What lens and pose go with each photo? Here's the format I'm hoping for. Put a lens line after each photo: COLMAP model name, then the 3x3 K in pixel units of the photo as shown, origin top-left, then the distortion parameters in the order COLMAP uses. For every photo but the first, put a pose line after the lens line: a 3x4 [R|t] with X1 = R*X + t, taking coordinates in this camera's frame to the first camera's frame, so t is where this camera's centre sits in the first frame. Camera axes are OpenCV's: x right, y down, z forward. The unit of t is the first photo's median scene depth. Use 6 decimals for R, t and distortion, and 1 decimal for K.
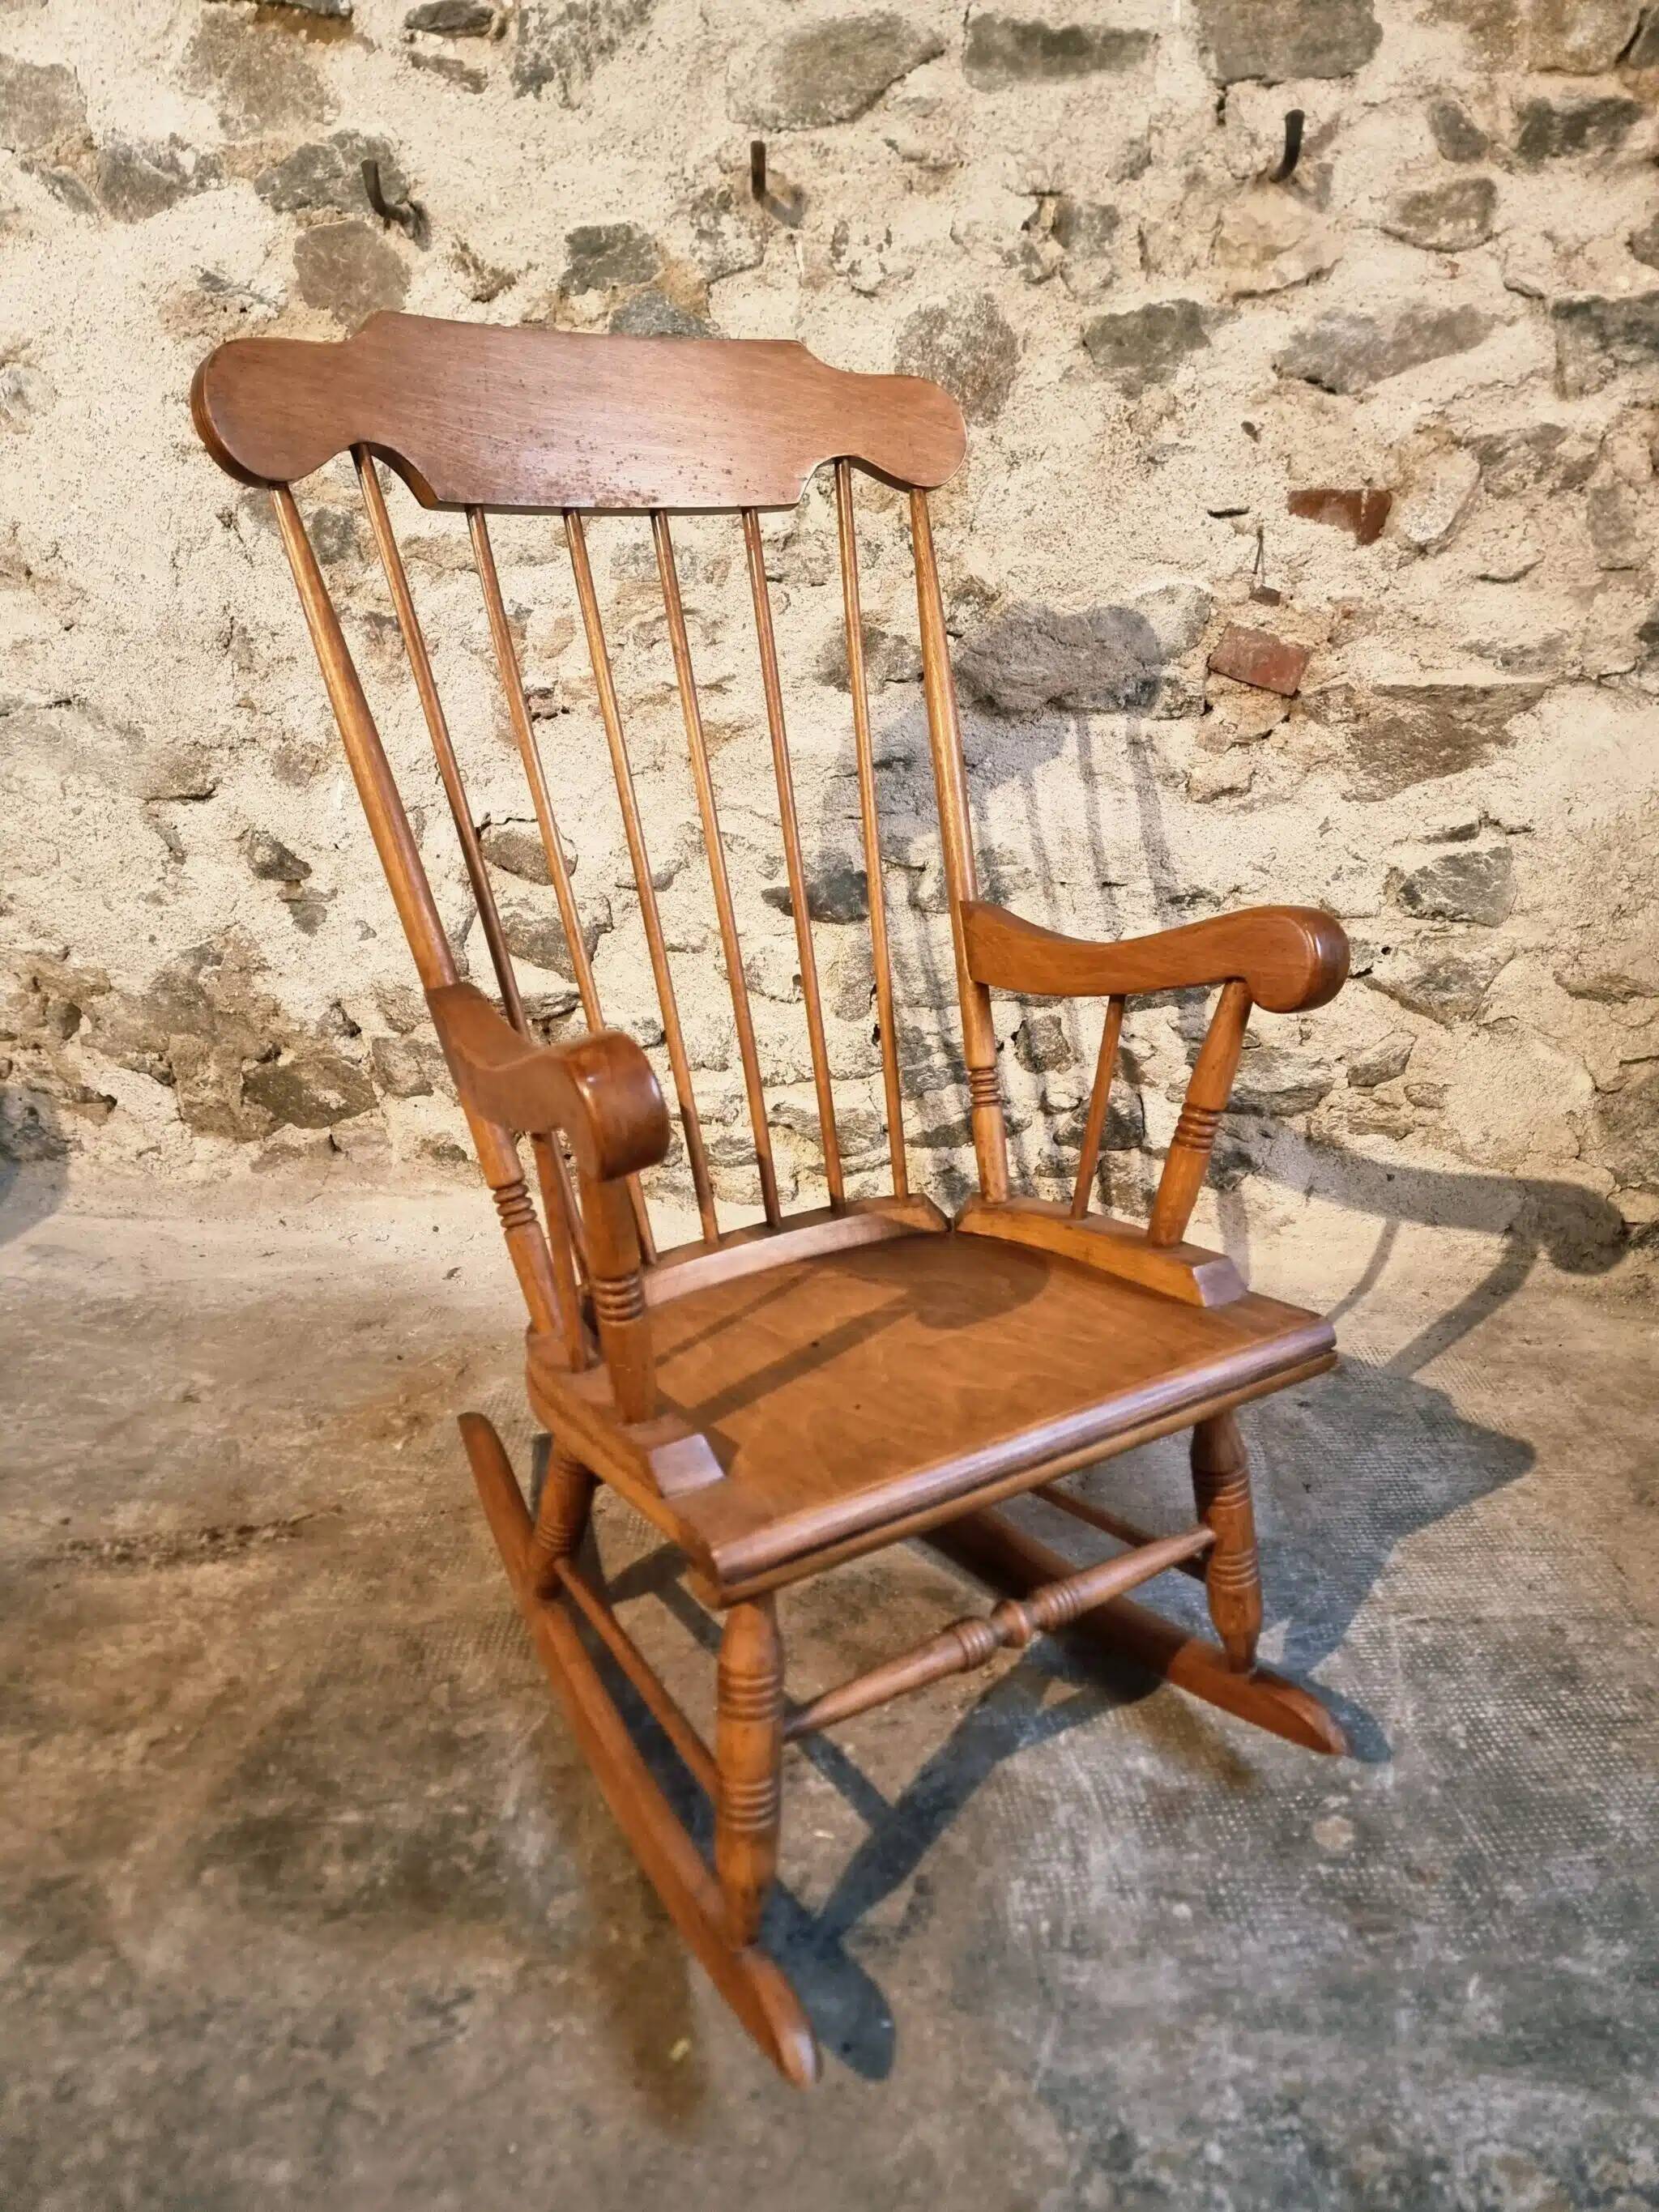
lens RADIAL K [[1539.5, 0, 816.2], [0, 1539.5, 1121.7], [0, 0, 1]] dist [0.071205, -0.066542]
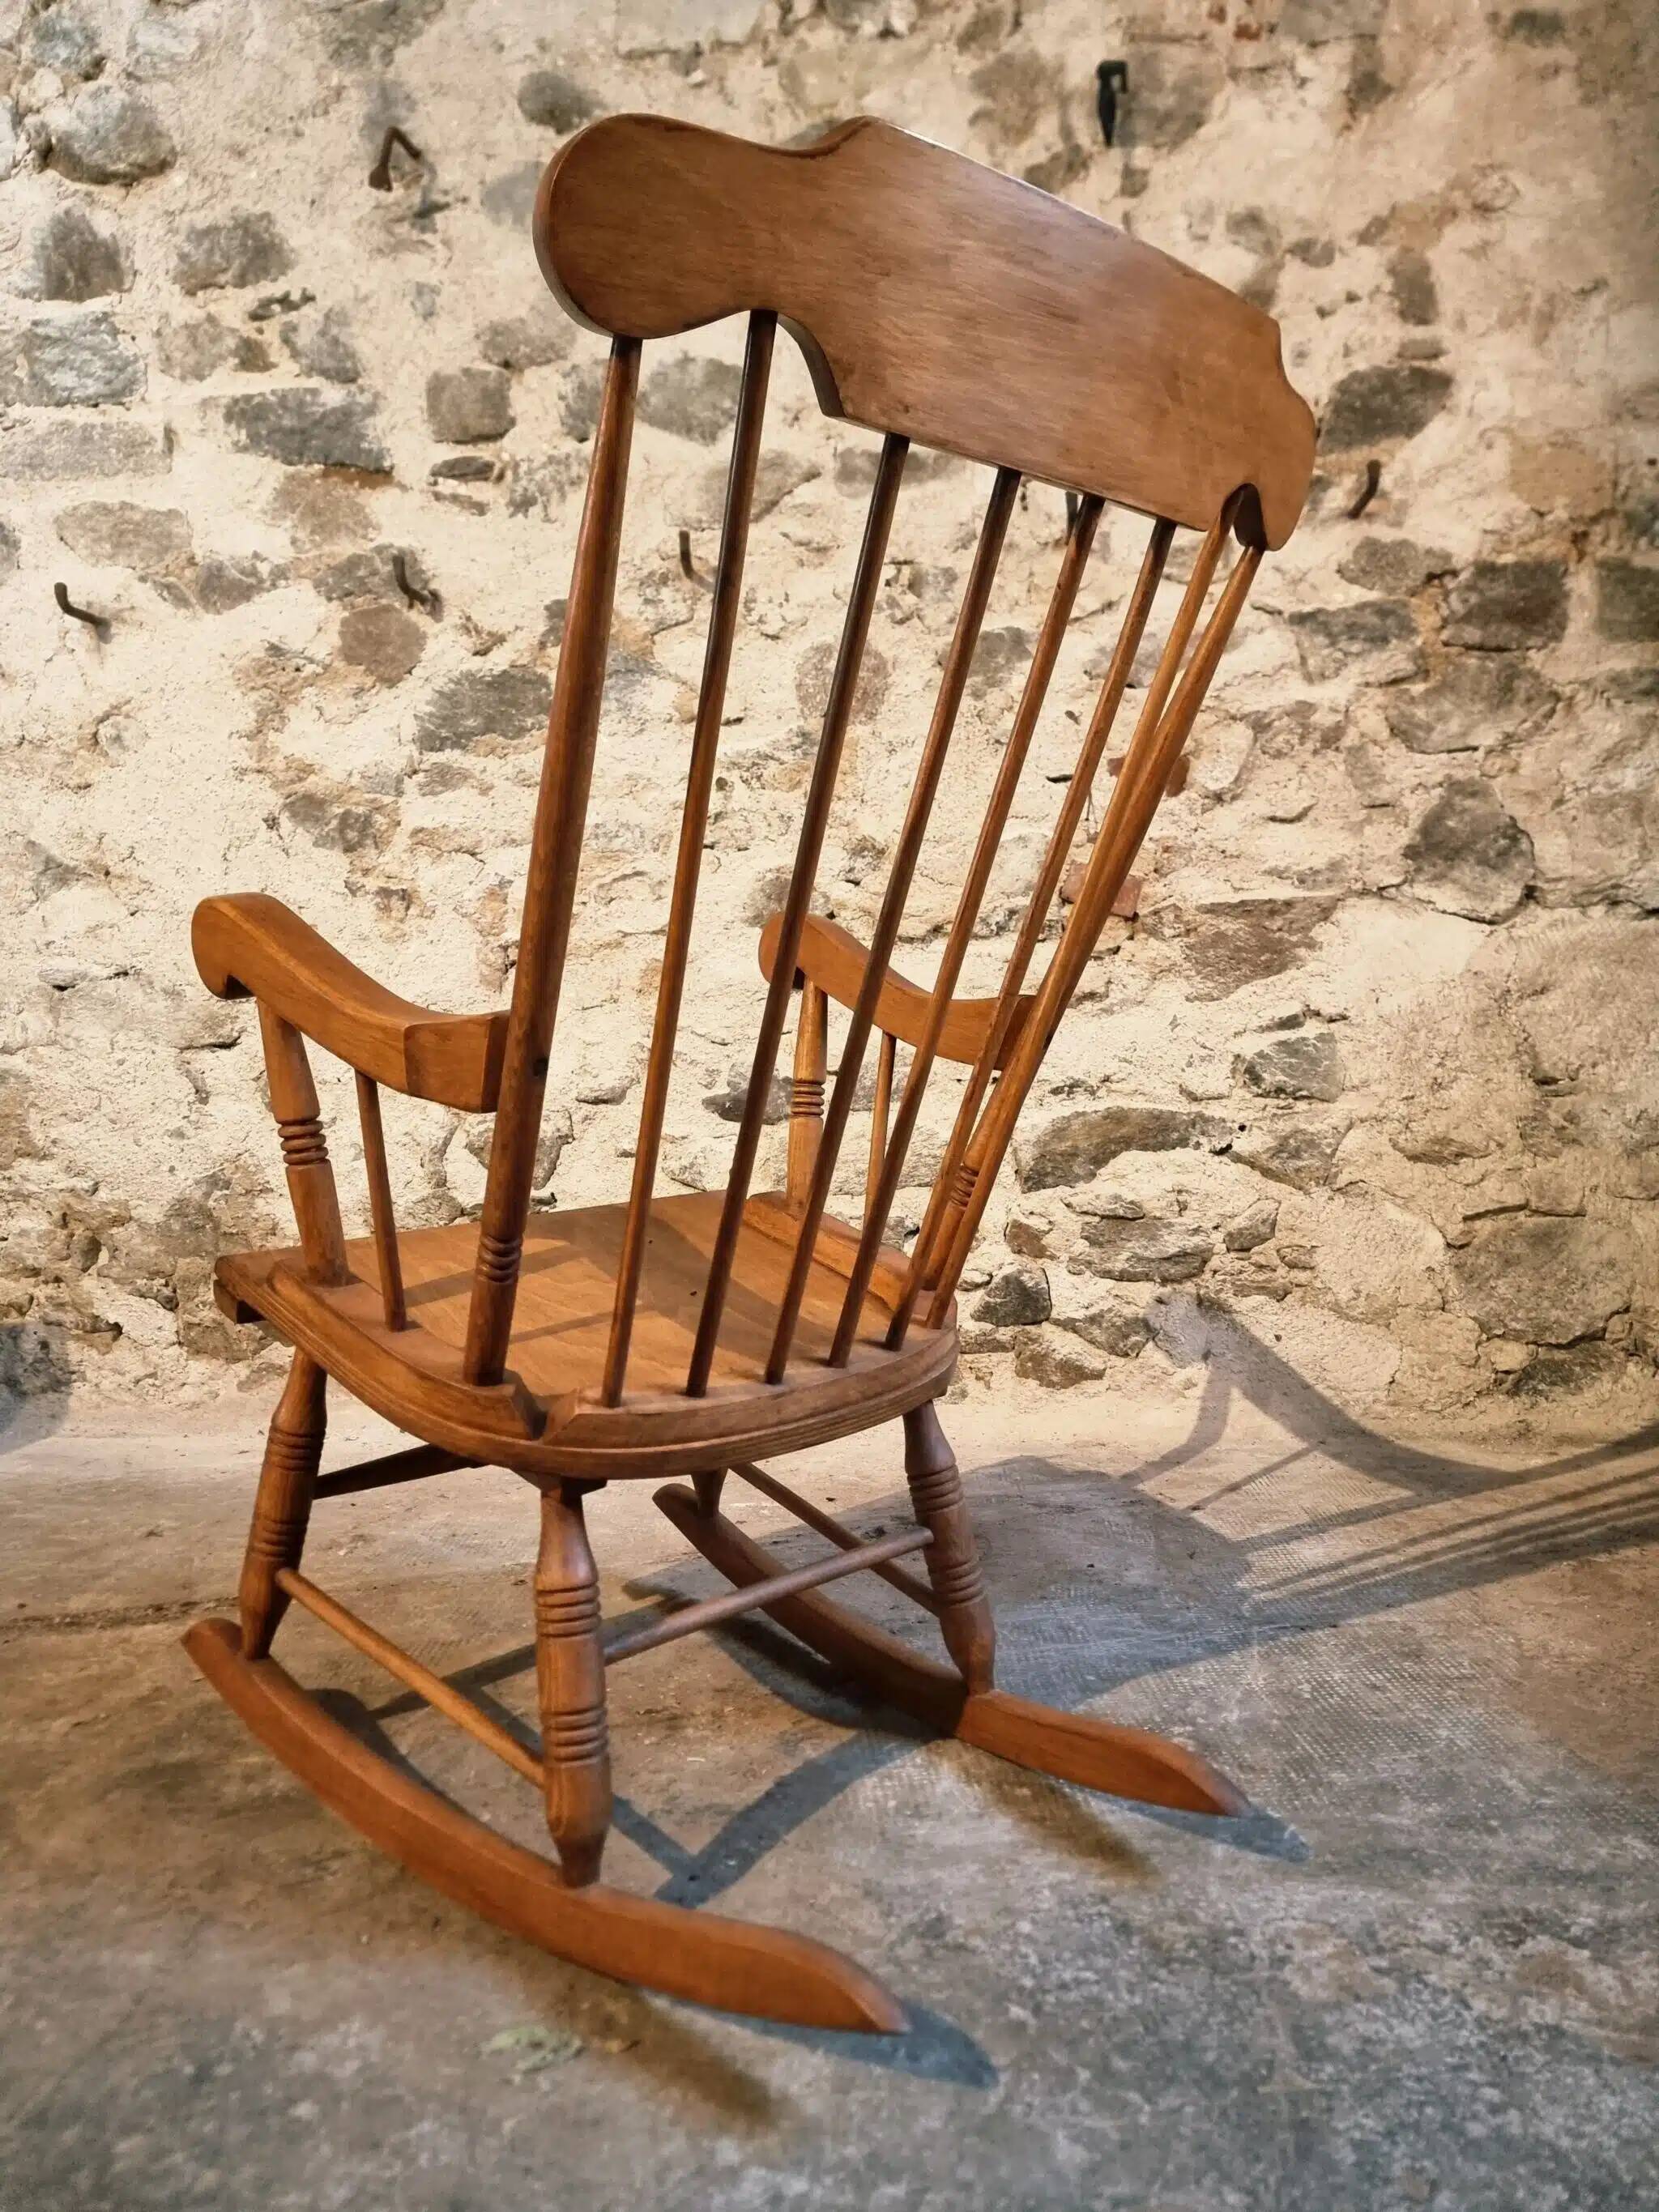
lens RADIAL K [[1539.5, 0, 832.8], [0, 1539.5, 1113.5], [0, 0, 1]] dist [0.071205, -0.066542]
pose [[0.999545, -0.028232, -0.010576, 0.084875], [0.023334, 0.946592, -0.321588, 0.266424], [0.019090, 0.321195, 0.946821, -0.101116]]
